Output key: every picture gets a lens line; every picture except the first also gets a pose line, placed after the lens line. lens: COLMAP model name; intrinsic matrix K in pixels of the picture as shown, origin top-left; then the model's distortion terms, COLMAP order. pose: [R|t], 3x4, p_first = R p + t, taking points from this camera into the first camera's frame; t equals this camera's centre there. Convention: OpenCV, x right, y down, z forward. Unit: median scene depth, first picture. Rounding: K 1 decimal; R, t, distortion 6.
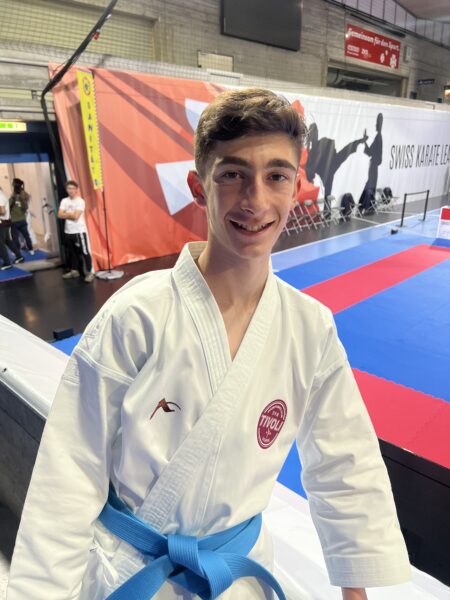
lens RADIAL K [[448.6, 0, 225.0], [0, 448.6, 300.0], [0, 0, 1]] dist [0.004856, -0.001392]
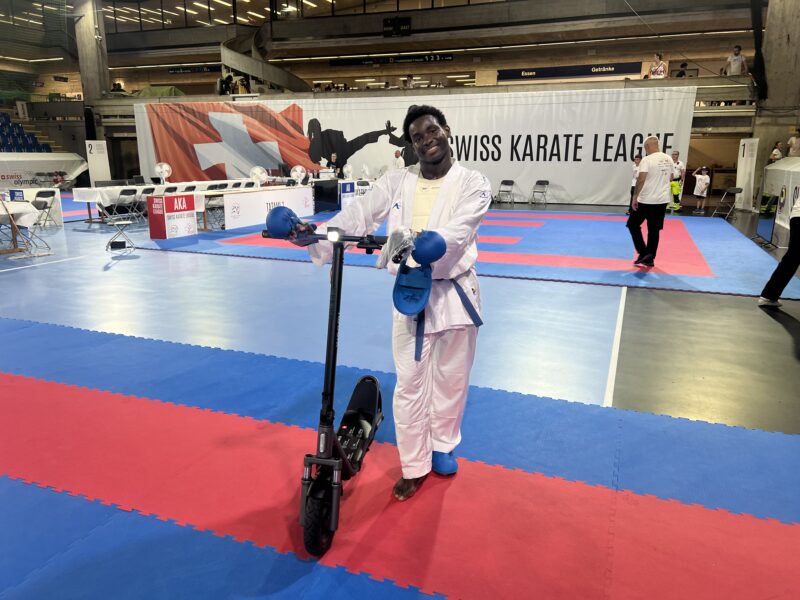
lens RADIAL K [[598.1, 0, 400.0], [0, 598.1, 300.0], [0, 0, 1]] dist [0.004856, -0.001392]
pose [[0.376531, 0.229428, -0.897545, 1.769300], [-0.308965, 0.944478, 0.111810, -0.142610], [0.873364, 0.235210, 0.426511, 0.514387]]
